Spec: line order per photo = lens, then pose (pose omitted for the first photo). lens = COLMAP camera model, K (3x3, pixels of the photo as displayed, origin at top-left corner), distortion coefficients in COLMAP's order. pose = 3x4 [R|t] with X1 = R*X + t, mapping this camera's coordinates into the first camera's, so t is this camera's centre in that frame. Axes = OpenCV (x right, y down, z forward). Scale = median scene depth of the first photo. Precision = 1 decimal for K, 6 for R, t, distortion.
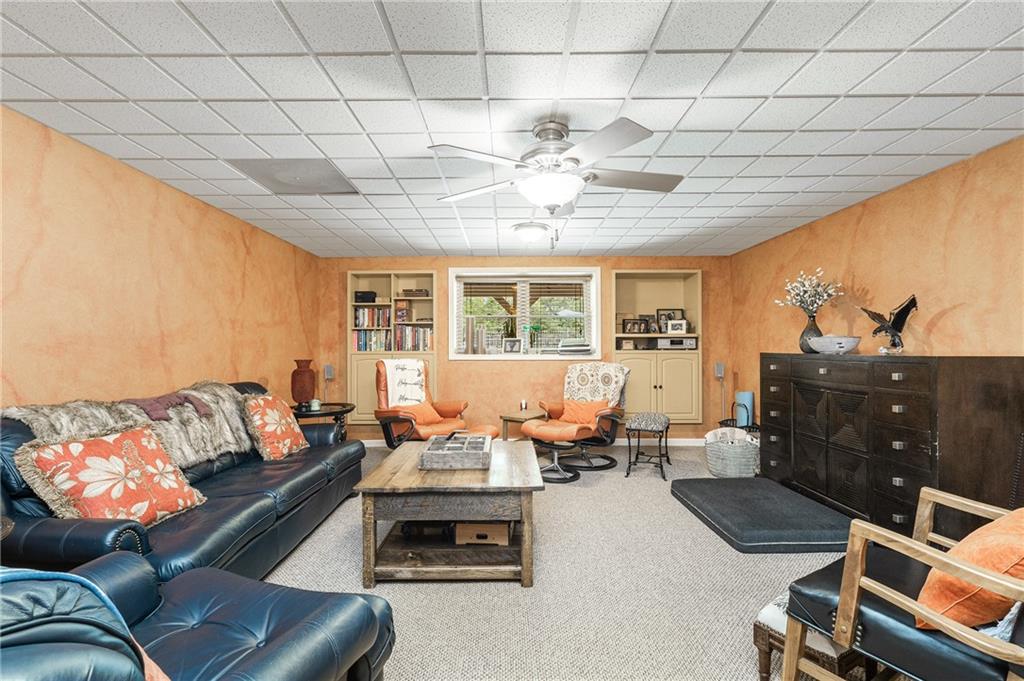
lens RADIAL K [[454.1, 0, 511.8], [0, 454.1, 345.5], [0, 0, 1]] dist [-0.009583, -0.000086]
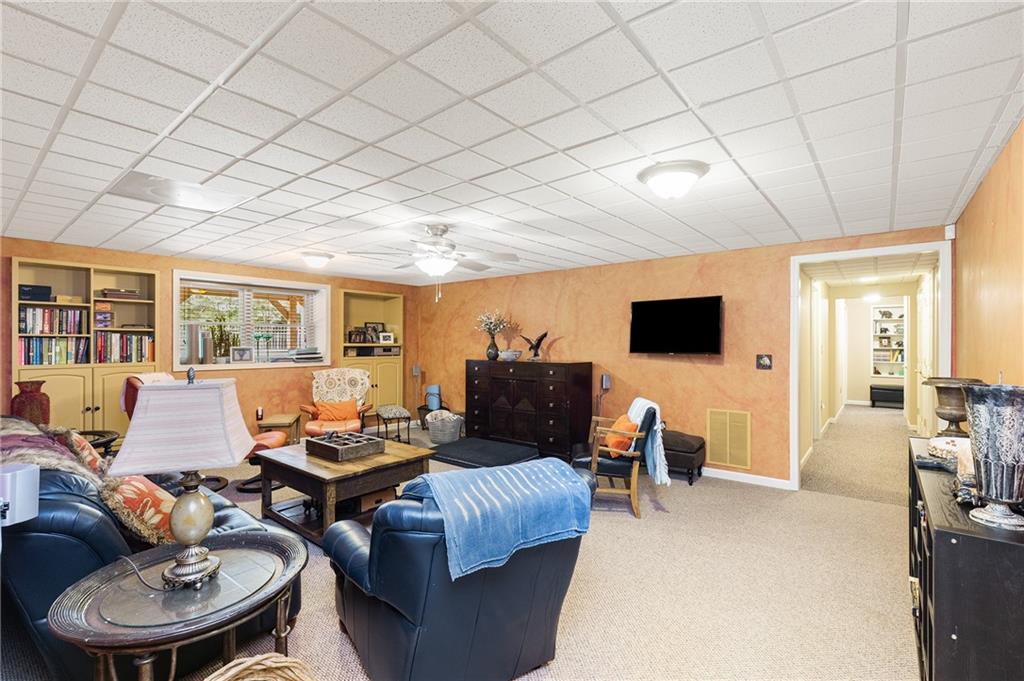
lens RADIAL K [[454.1, 0, 511.8], [0, 454.1, 345.5], [0, 0, 1]] dist [-0.009583, -0.000086]
pose [[0.633710, -0.000140, 0.773570, -0.461161], [-0.008251, 0.999942, 0.006940, -0.036206], [-0.773526, -0.010781, 0.633672, -0.100439]]
